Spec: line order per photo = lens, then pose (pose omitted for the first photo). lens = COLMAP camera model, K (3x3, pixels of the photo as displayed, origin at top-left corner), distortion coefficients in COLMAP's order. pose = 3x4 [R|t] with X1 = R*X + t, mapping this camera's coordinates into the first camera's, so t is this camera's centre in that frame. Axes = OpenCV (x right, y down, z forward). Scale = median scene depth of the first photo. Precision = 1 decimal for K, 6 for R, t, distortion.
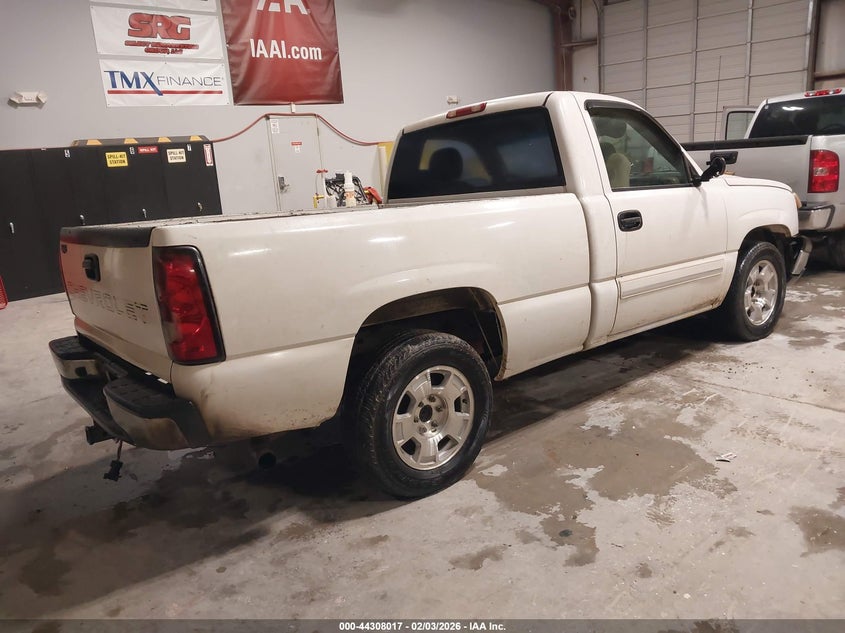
lens RADIAL K [[666.7, 0, 426.2], [0, 666.7, 316.8], [0, 0, 1]] dist [-0.010430, 0.010278]
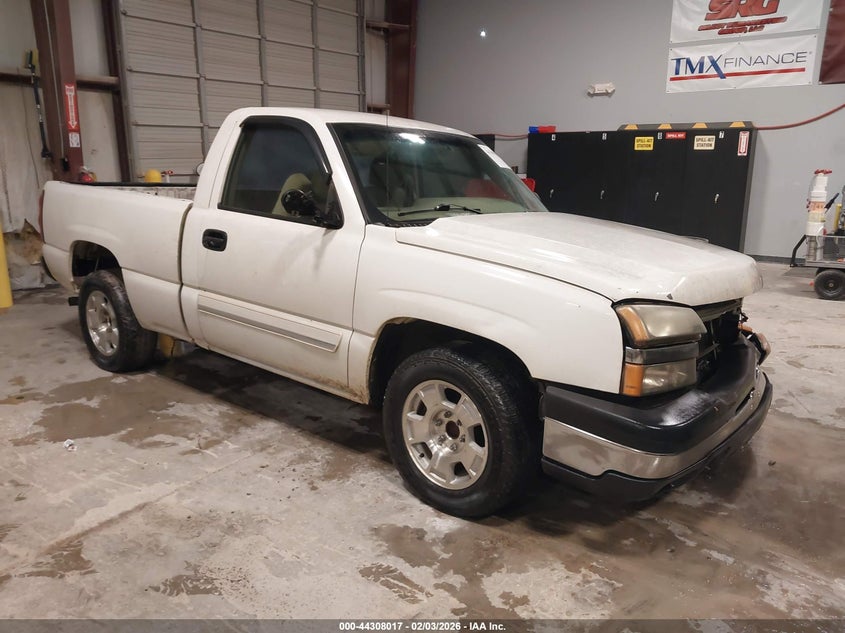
lens RADIAL K [[666.7, 0, 426.2], [0, 666.7, 316.8], [0, 0, 1]] dist [-0.010430, 0.010278]
pose [[0.195588, 0.293747, -0.935659, 0.546627], [-0.247345, 0.938018, 0.242782, -0.146348], [0.948981, 0.183945, 0.256122, 0.436879]]
